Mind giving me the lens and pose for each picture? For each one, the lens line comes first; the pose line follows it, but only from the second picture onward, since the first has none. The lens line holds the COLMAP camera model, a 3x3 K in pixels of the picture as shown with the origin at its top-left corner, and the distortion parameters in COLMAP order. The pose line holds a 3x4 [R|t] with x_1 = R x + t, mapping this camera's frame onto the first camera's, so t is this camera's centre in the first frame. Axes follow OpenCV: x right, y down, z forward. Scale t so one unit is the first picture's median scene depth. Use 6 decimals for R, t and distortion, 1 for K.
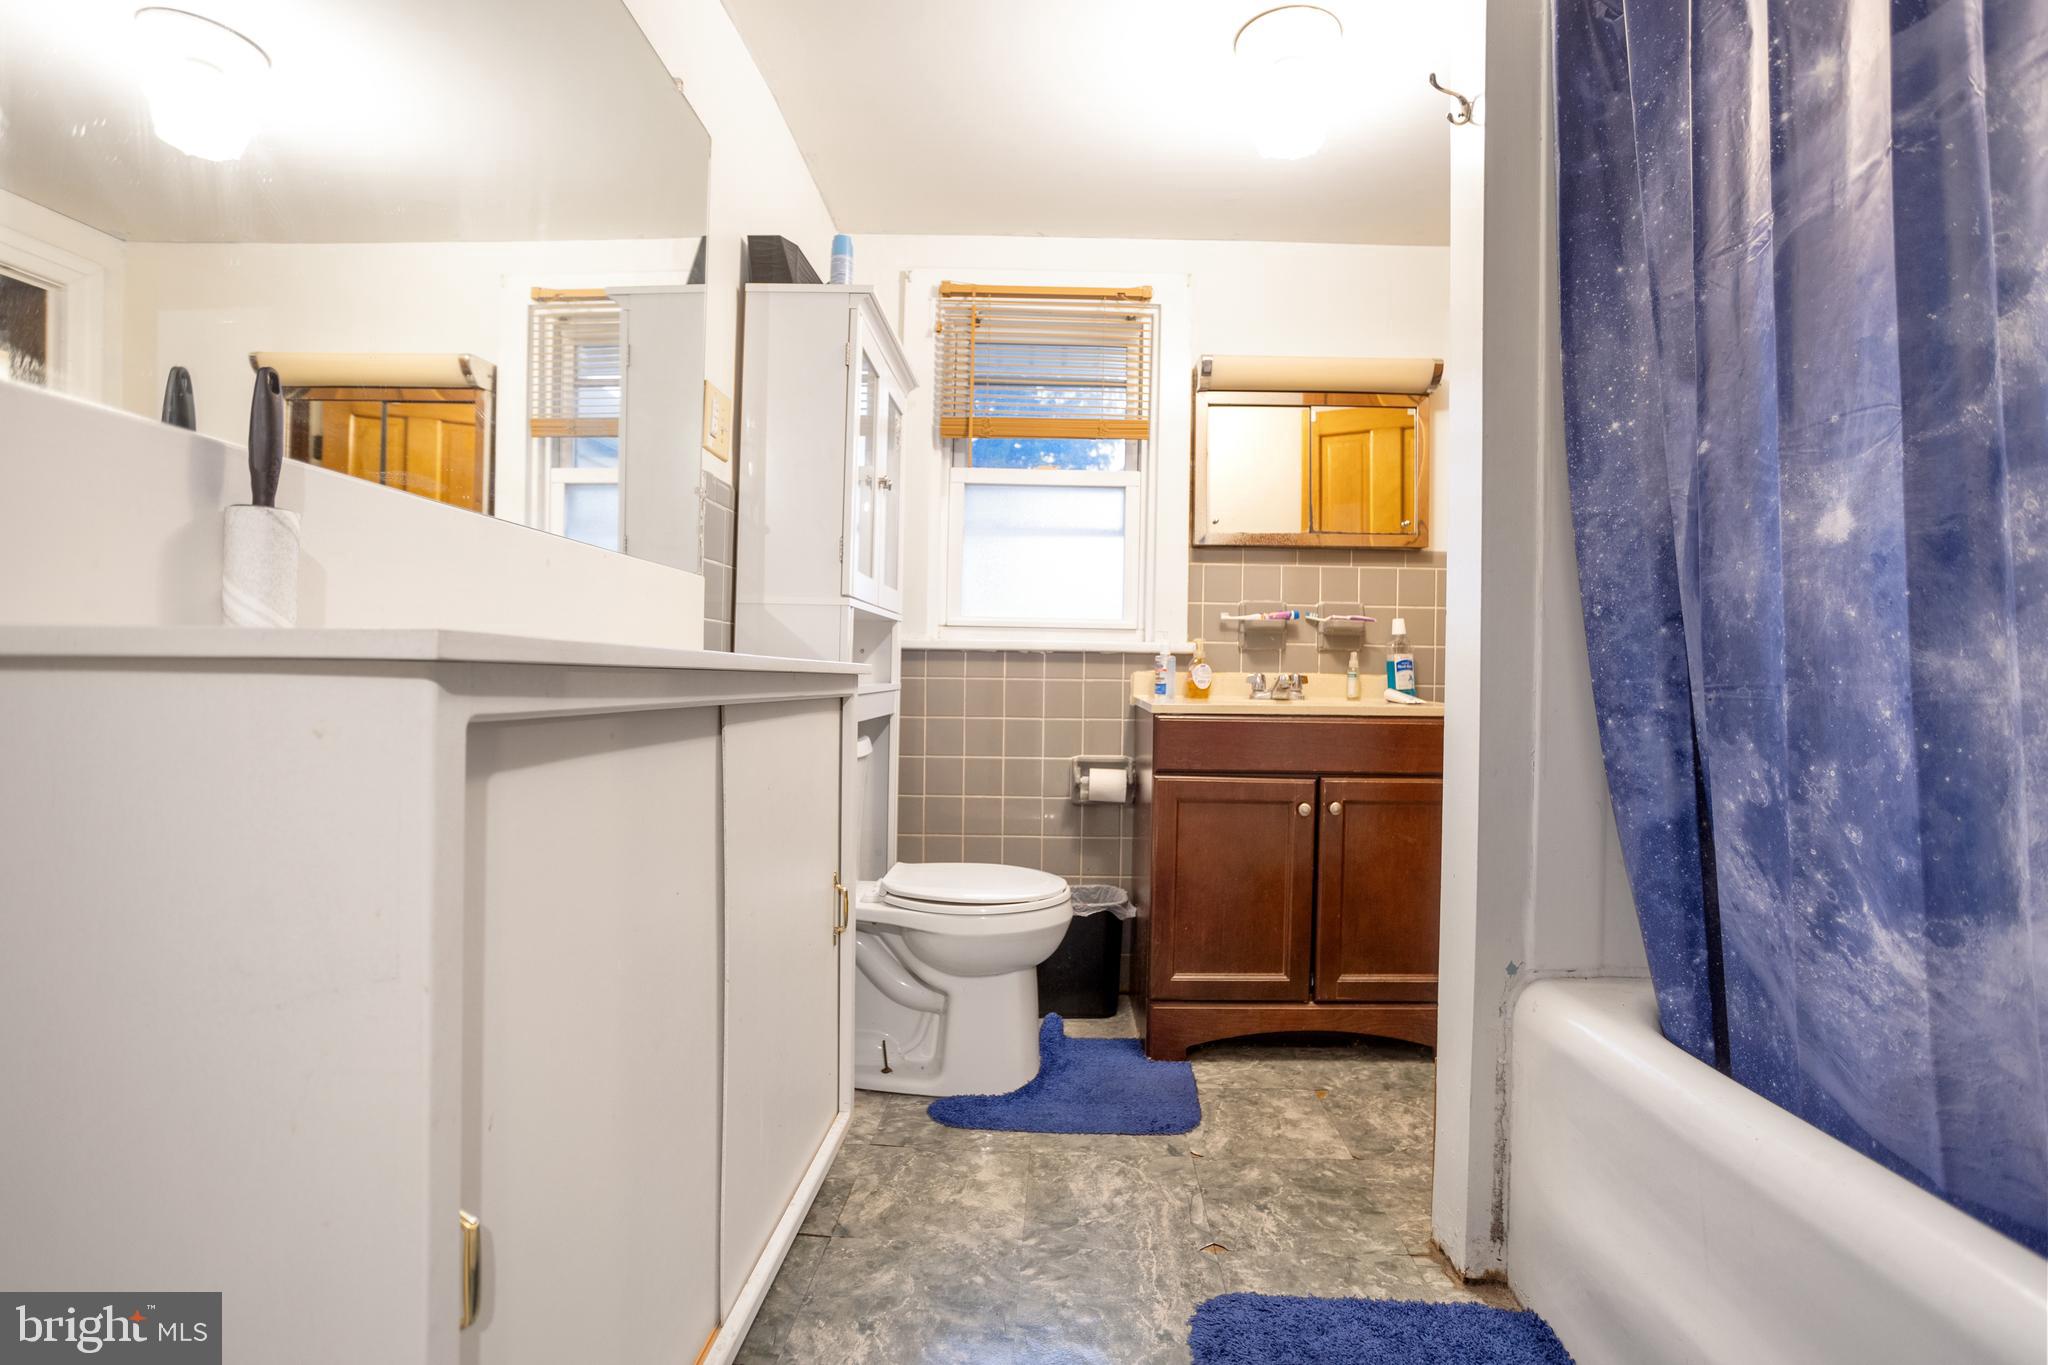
lens RADIAL K [[1001.3, 0, 1024.0], [0, 1001.3, 682.5], [0, 0, 1]] dist [-0.035351, 0.017312]
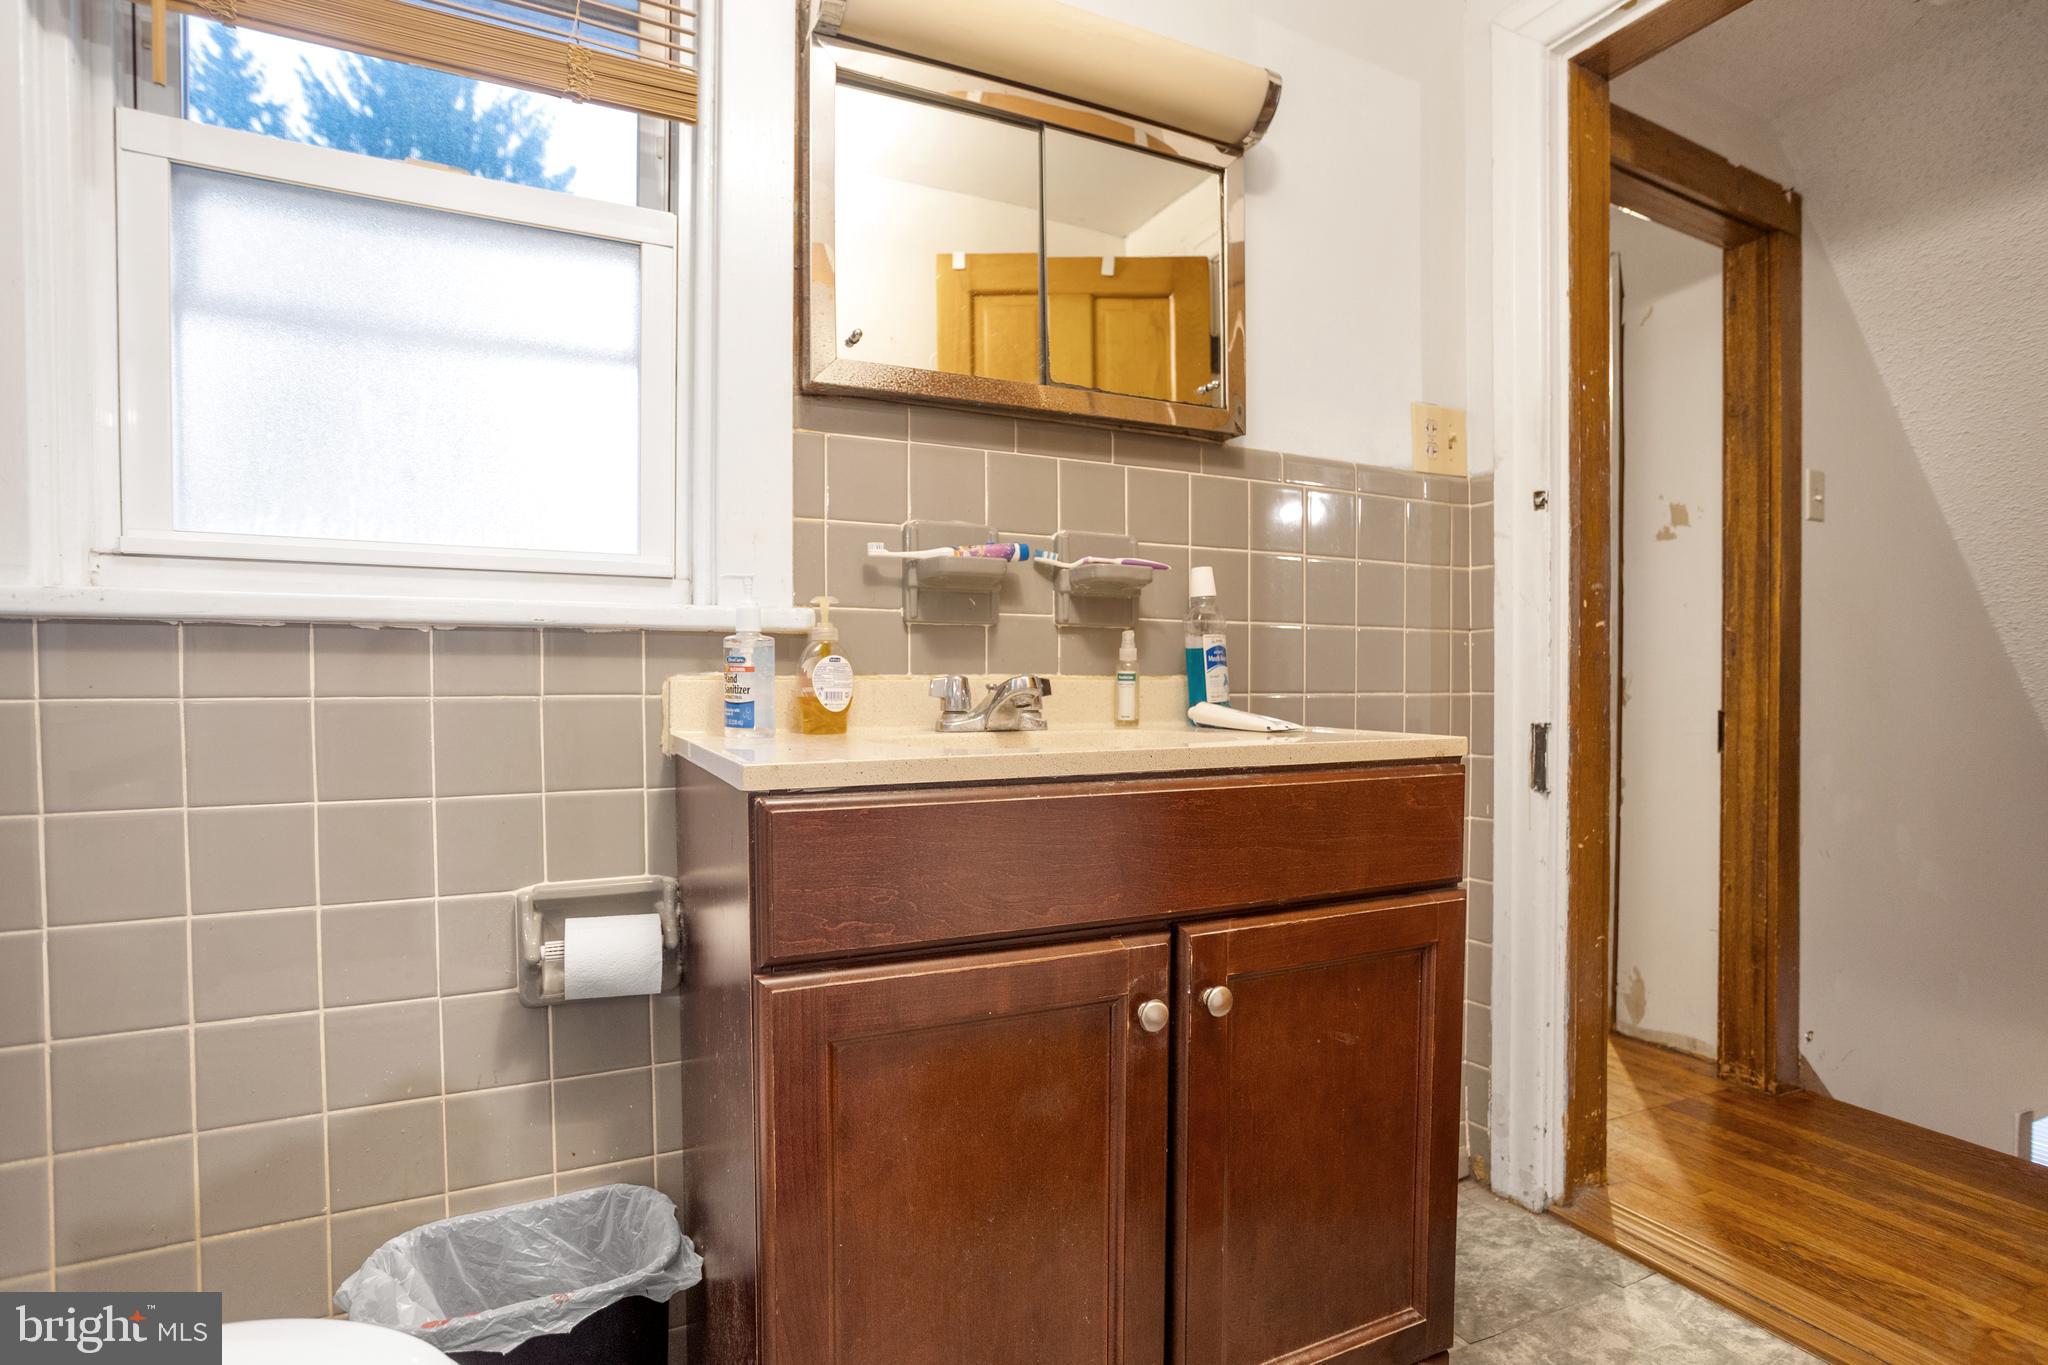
lens RADIAL K [[1009.4, 0, 1023.8], [0, 1009.4, 717.4], [0, 0, 1]] dist [-0.063242, 0.031300]
pose [[0.886544, -0.030022, 0.461669, 0.047216], [0.018567, 0.999397, 0.029336, -0.002715], [-0.462272, -0.017436, 0.886567, 0.565926]]
